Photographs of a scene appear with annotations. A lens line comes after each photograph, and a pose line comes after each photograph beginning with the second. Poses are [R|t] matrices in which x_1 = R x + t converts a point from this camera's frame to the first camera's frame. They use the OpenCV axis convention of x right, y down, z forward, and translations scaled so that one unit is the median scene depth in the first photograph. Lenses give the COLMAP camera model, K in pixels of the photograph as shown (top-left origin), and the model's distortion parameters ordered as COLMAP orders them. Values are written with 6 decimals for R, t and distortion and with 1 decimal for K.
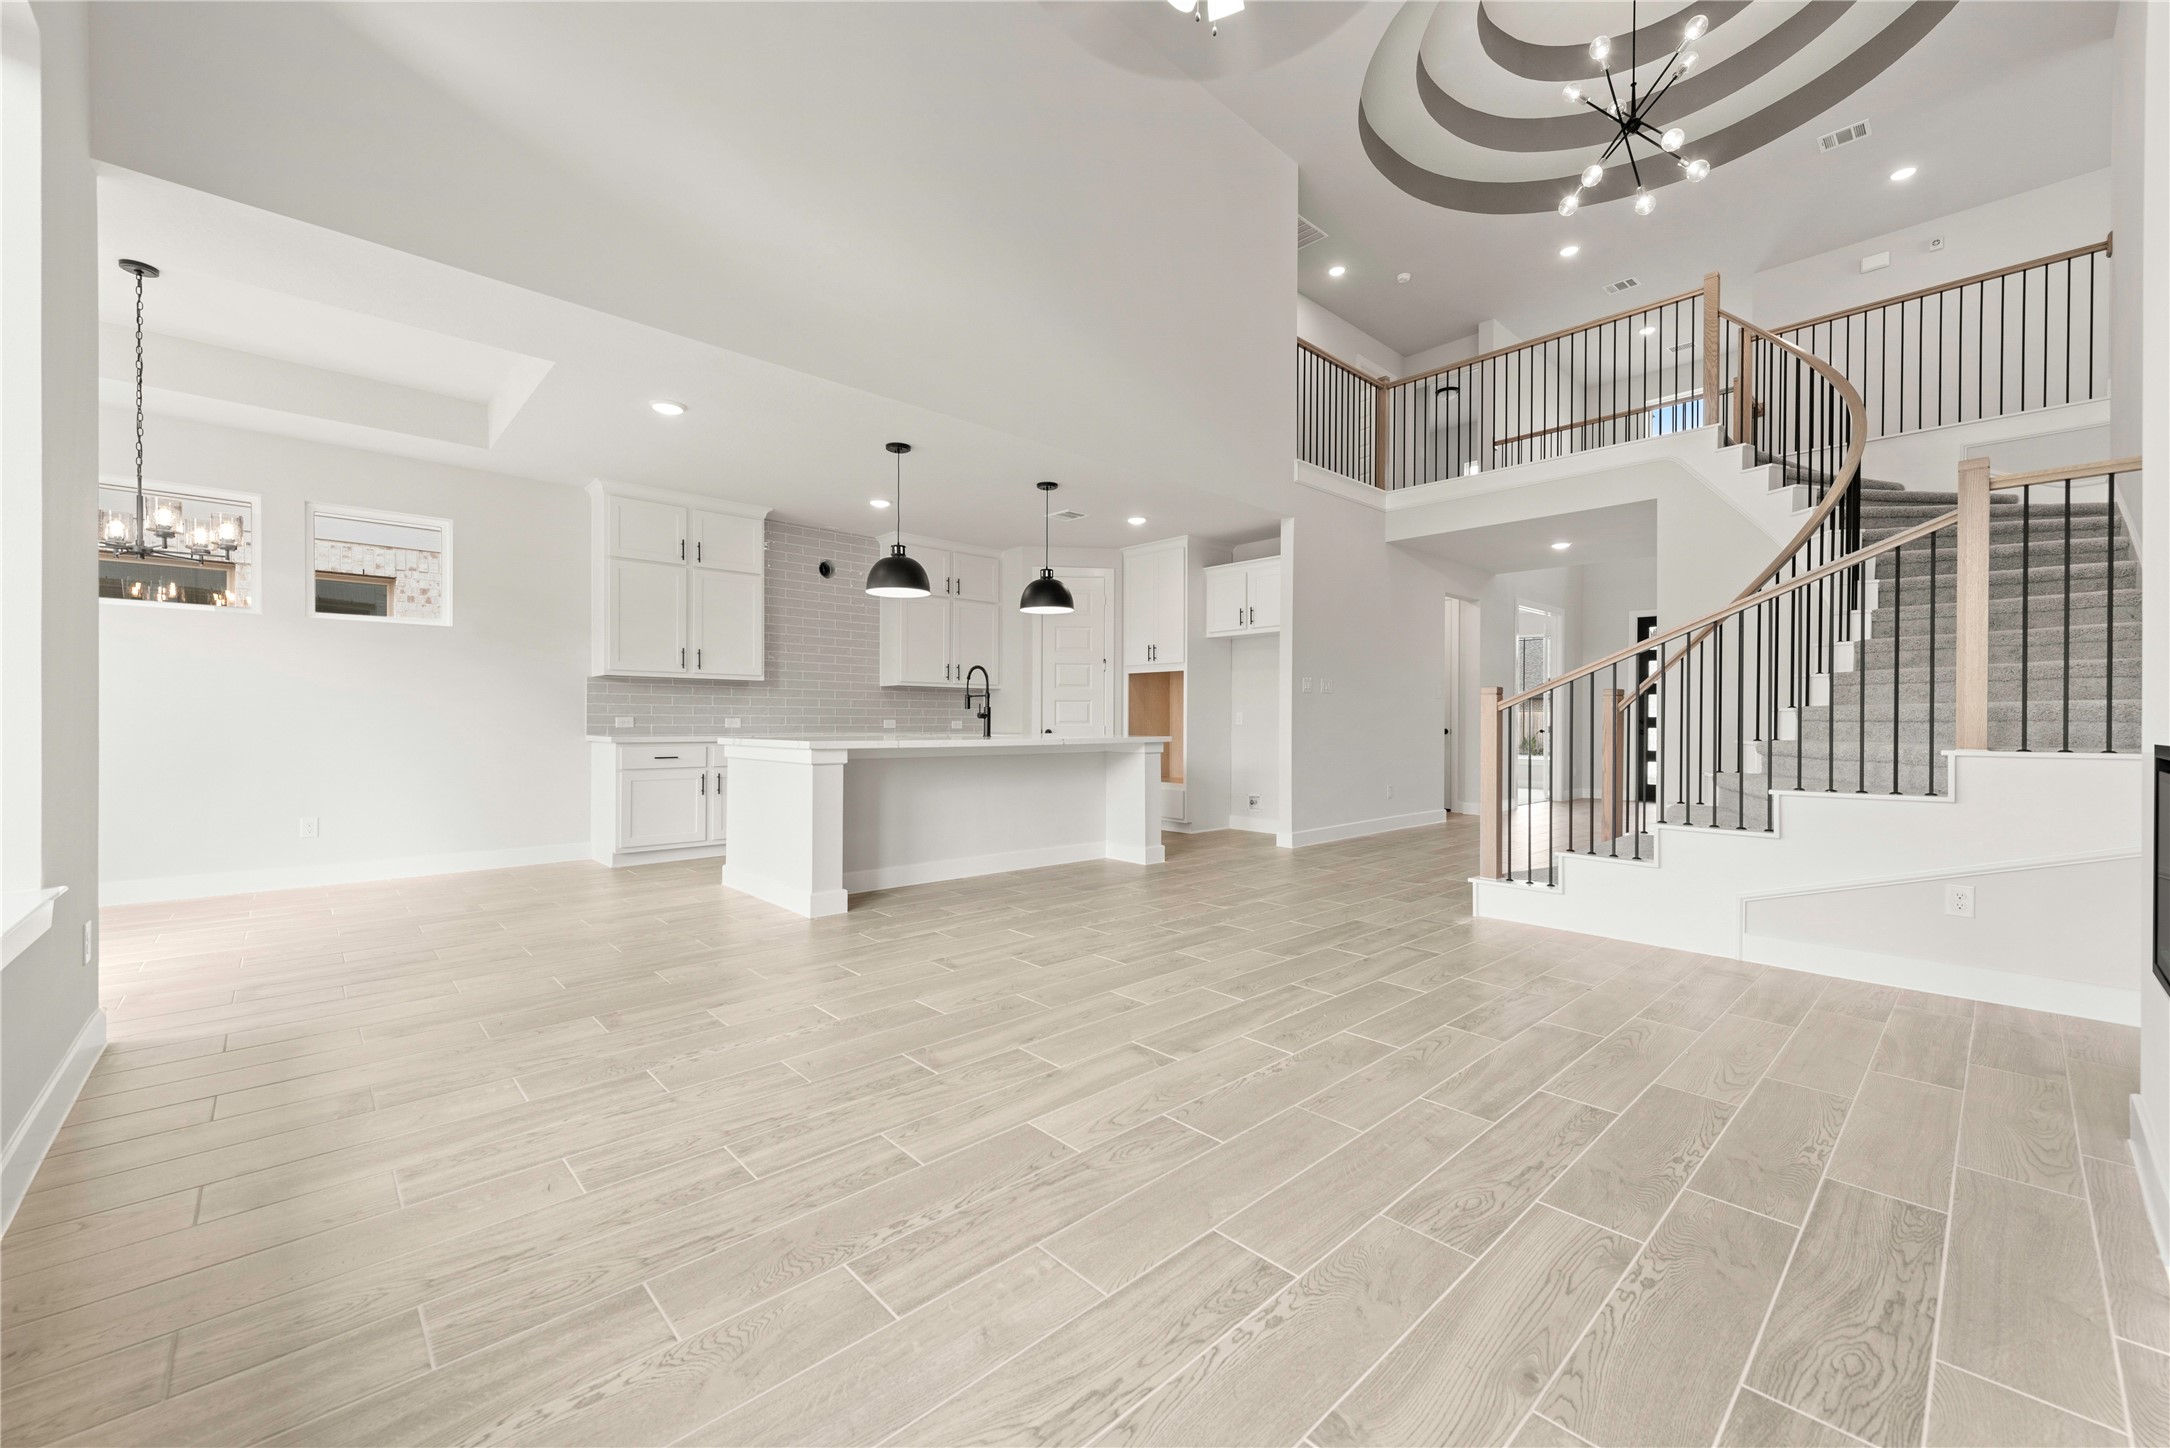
lens RADIAL K [[856.3, 0, 1080.7], [0, 856.3, 719.9], [0, 0, 1]] dist [0.003178, 0.000314]
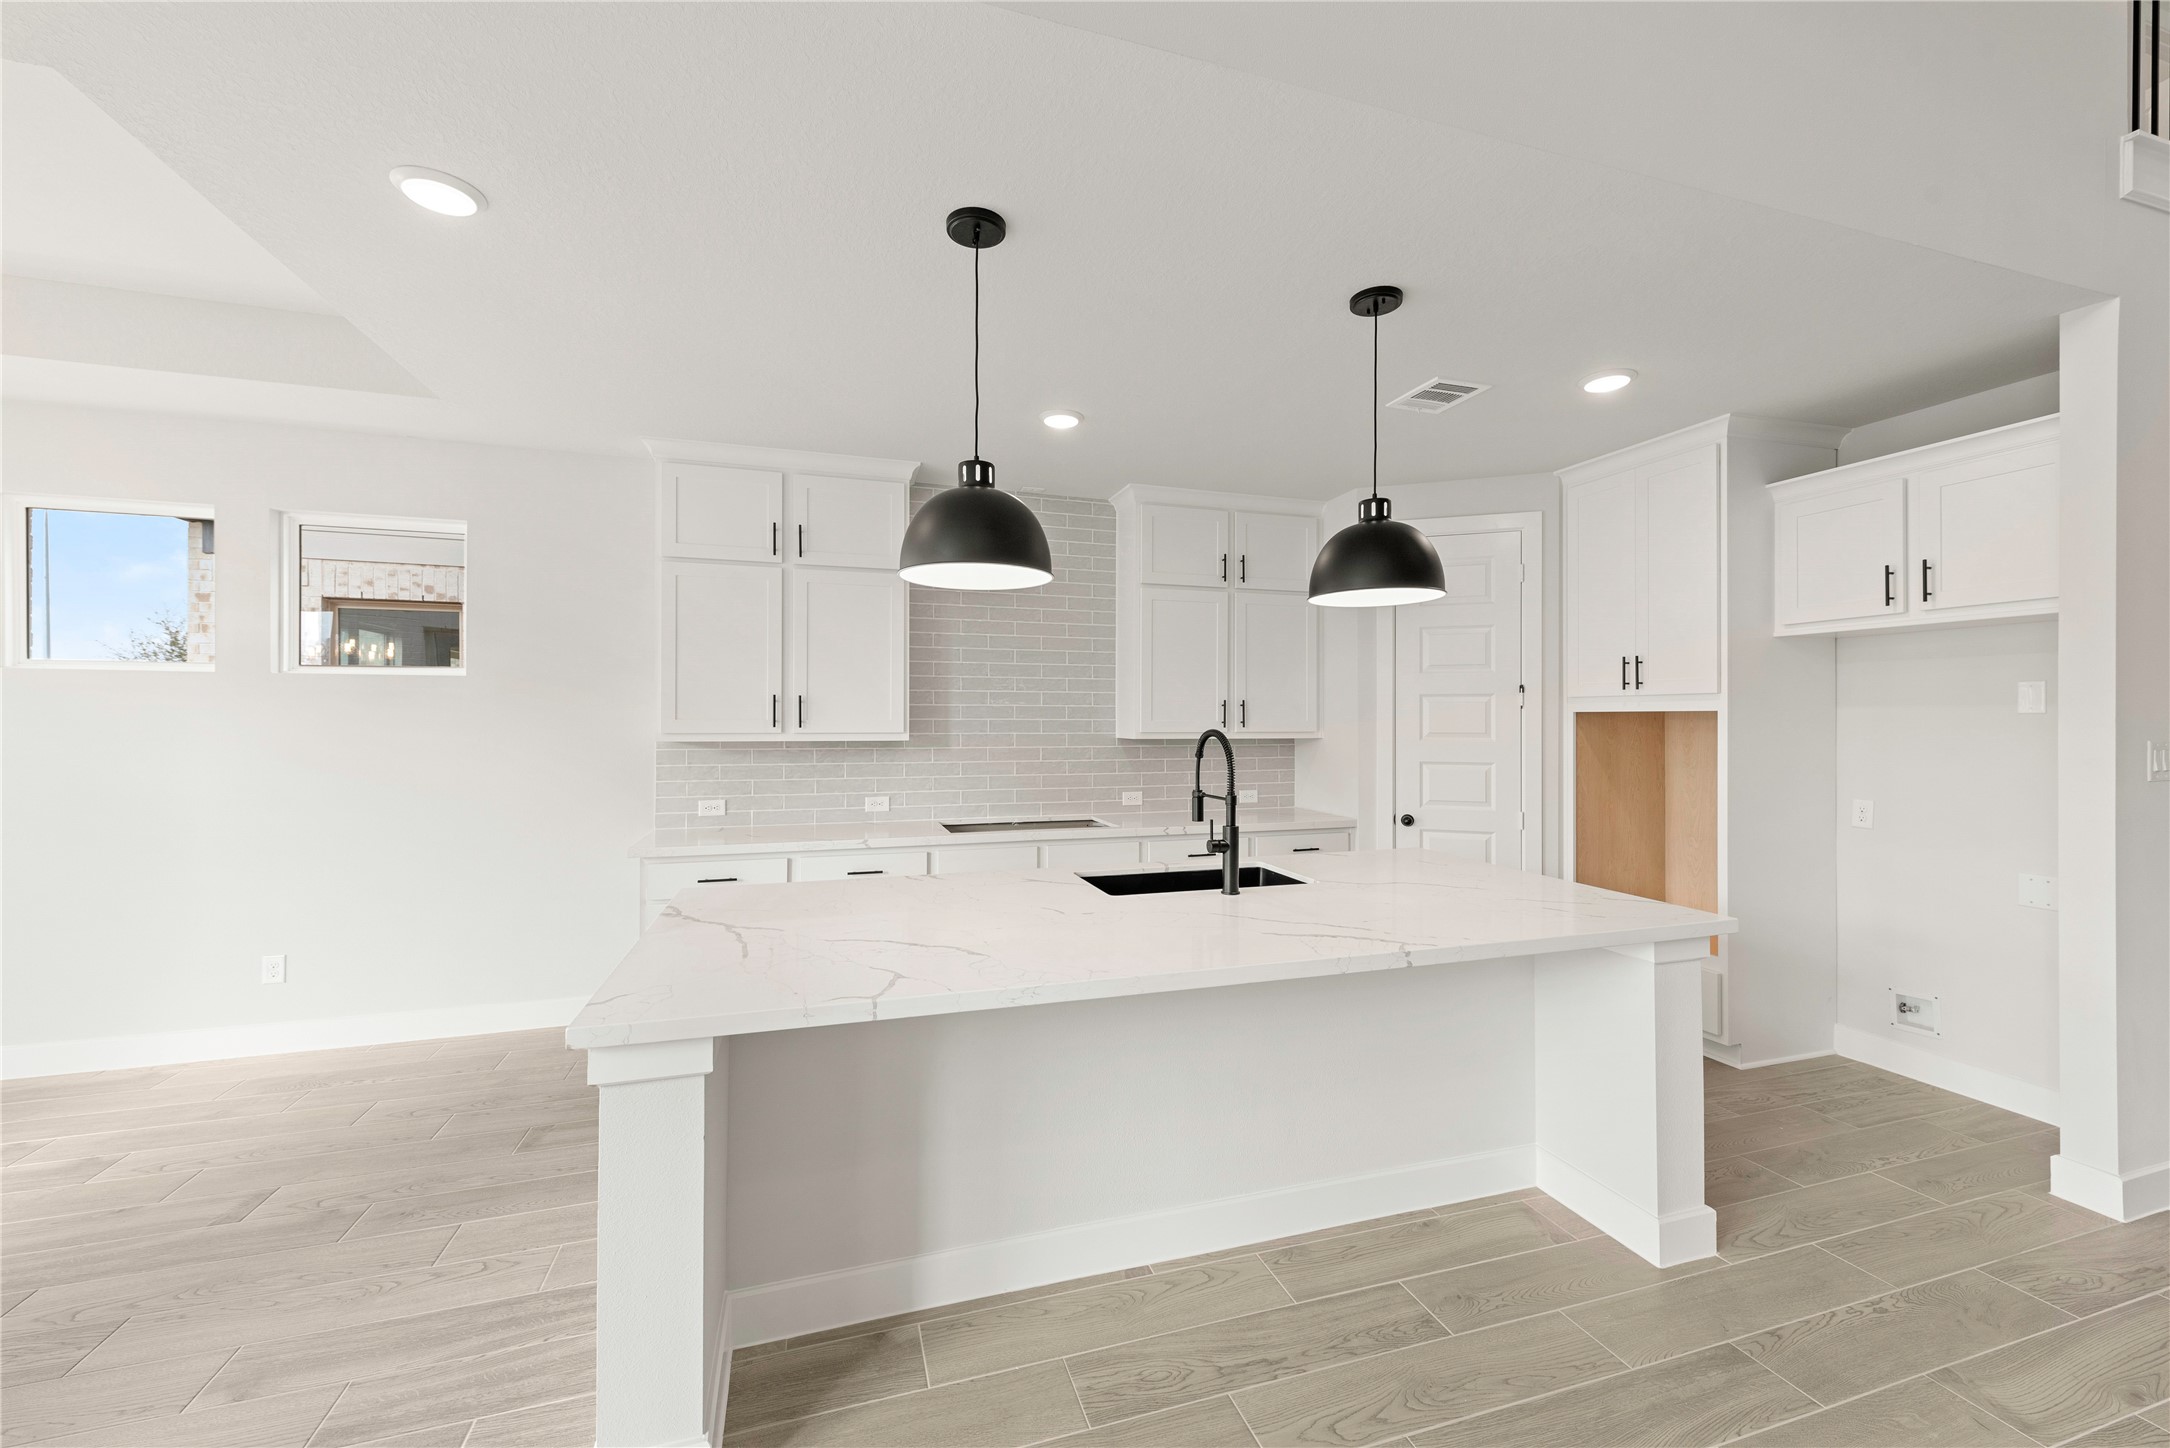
lens RADIAL K [[856.3, 0, 1080.7], [0, 856.3, 719.9], [0, 0, 1]] dist [0.003178, 0.000314]
pose [[0.906255, -0.003309, -0.422719, 0.005749], [0.003736, 0.999993, 0.000182, -0.060838], [0.422715, -0.001744, 0.906261, 0.492084]]
